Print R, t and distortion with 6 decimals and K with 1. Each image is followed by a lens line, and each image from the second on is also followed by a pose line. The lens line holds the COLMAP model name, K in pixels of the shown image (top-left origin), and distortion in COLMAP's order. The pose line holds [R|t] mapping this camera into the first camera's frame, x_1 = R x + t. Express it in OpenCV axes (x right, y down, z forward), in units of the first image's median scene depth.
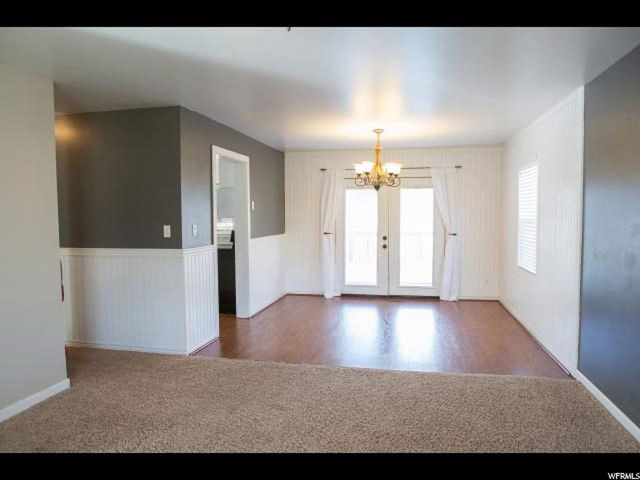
lens RADIAL K [[448.8, 0, 316.9], [0, 448.8, 239.0], [0, 0, 1]] dist [-0.097269, 0.082945]
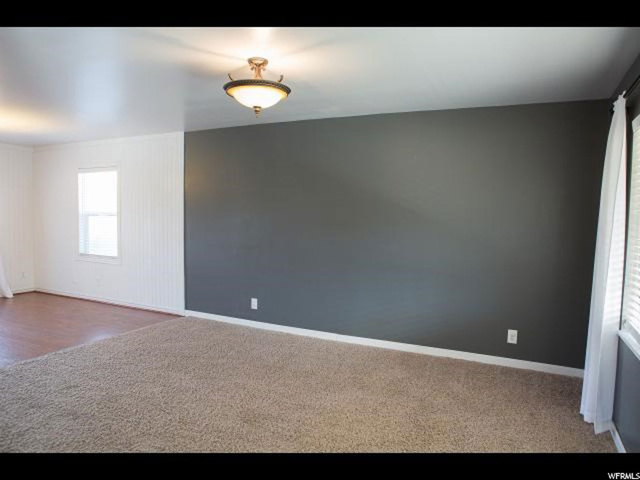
lens RADIAL K [[448.8, 0, 316.9], [0, 448.8, 239.0], [0, 0, 1]] dist [-0.097269, 0.082945]
pose [[0.248547, -0.048738, 0.967393, -0.428639], [0.040849, 0.998372, 0.039804, -0.000836], [-0.967758, 0.029624, 0.250133, 0.061093]]
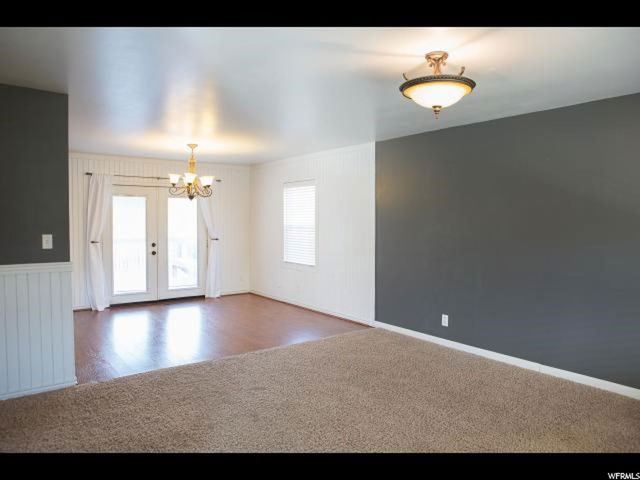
lens RADIAL K [[448.8, 0, 316.9], [0, 448.8, 239.0], [0, 0, 1]] dist [-0.097269, 0.082945]
pose [[0.642095, -0.025762, 0.766192, -0.398921], [0.038597, 0.999254, 0.001252, -0.002267], [-0.765653, 0.028769, 0.642610, 0.057943]]
